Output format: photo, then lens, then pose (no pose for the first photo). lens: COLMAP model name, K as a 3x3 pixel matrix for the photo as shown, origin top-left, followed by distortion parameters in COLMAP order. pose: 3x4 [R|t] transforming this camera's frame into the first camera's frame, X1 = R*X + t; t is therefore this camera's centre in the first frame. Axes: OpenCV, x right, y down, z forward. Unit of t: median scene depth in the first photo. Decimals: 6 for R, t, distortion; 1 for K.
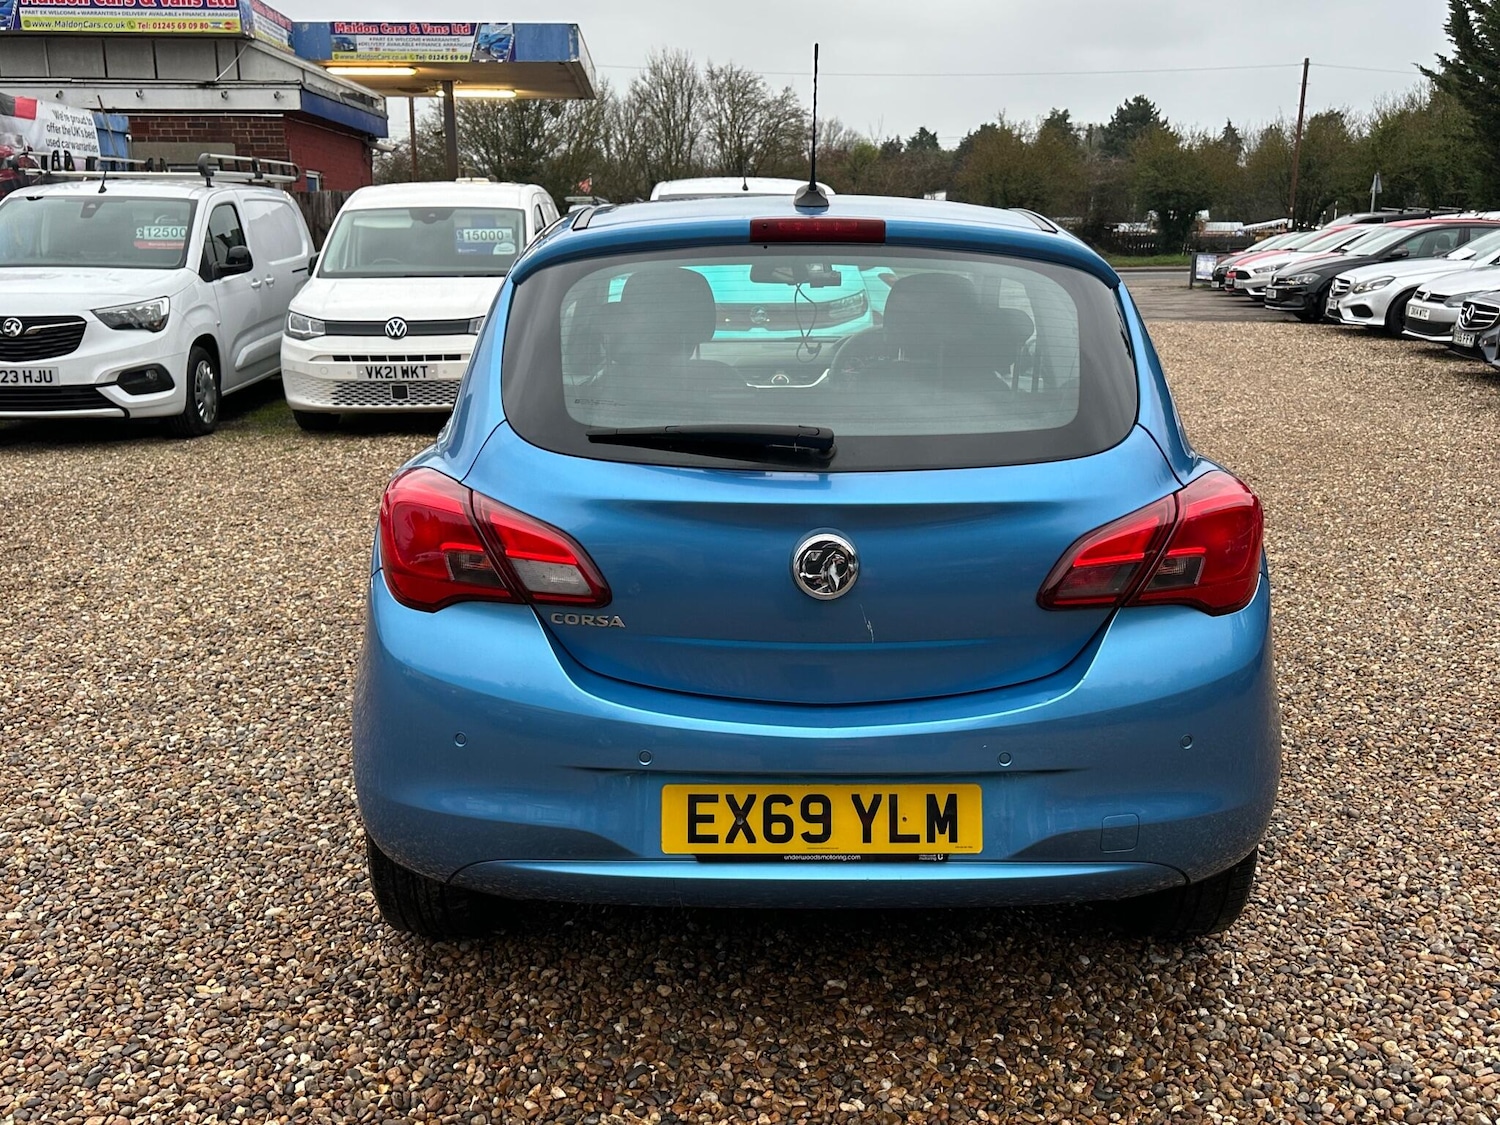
lens RADIAL K [[1374.4, 0, 759.9], [0, 1374.4, 610.3], [0, 0, 1]] dist [0.116944, -0.246450]
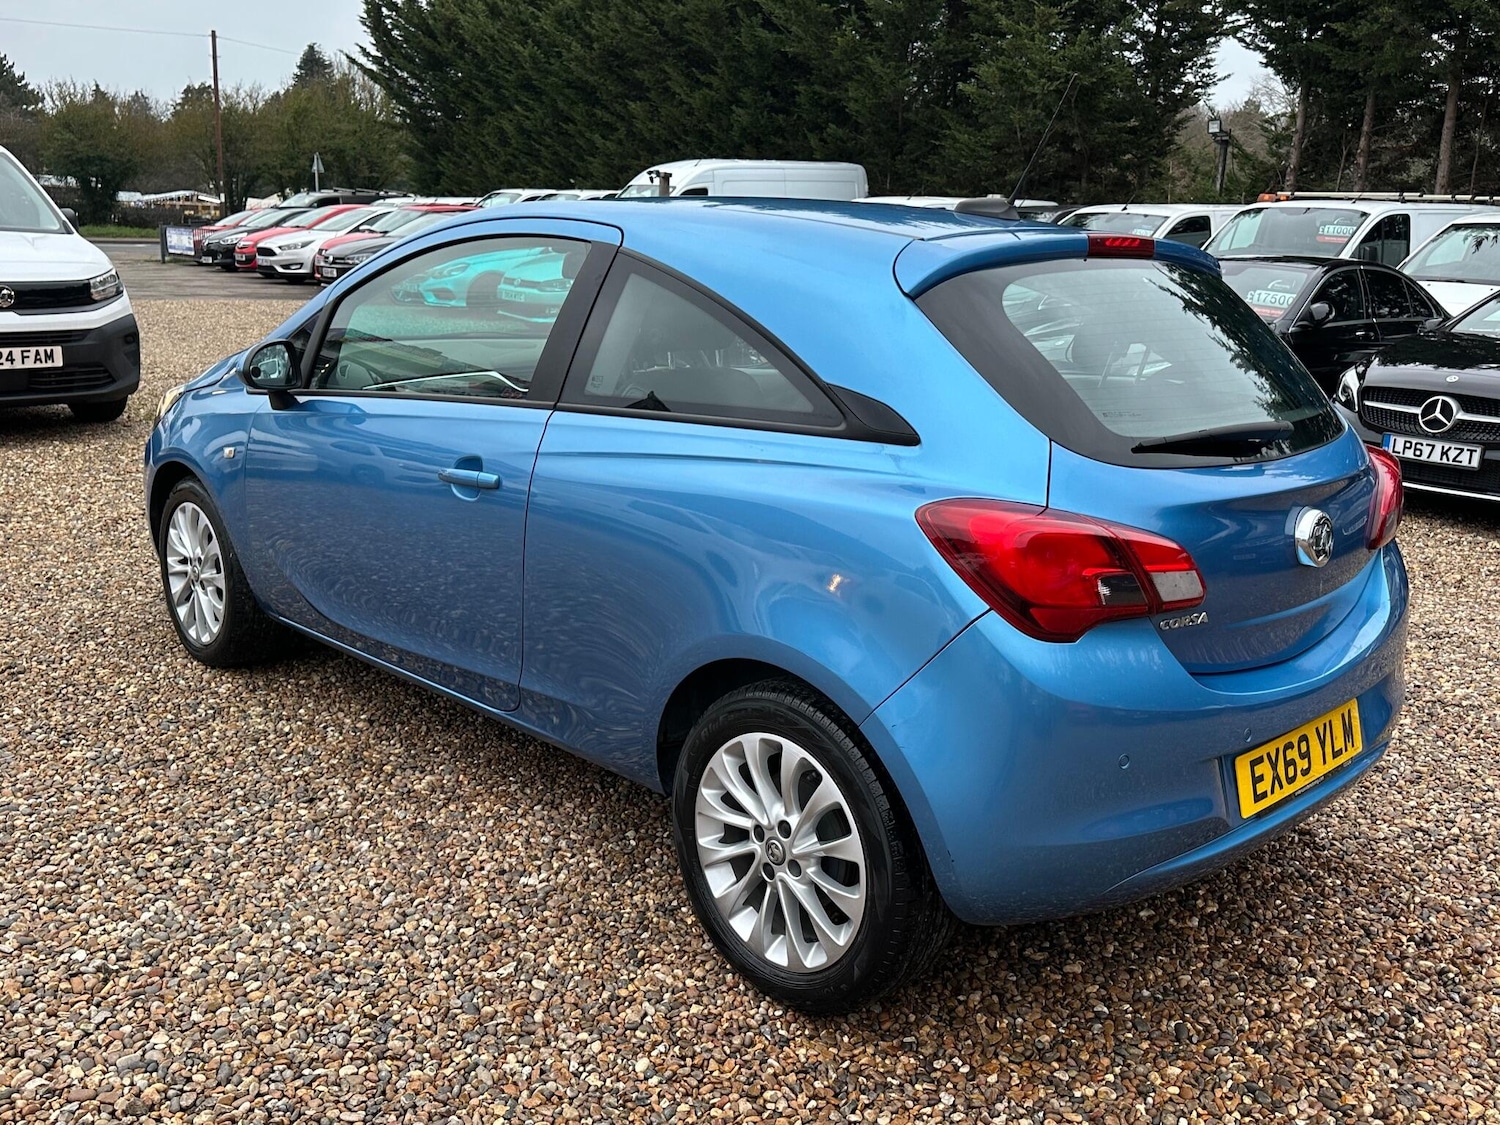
lens RADIAL K [[1359.4, 0, 774.3], [0, 1359.4, 620.4], [0, 0, 1]] dist [0.144504, -0.308335]
pose [[0.686166, -0.167702, 0.707851, -0.785185], [0.147226, 0.984942, 0.090634, -0.099401], [-0.712391, 0.042024, 0.700523, 0.347877]]
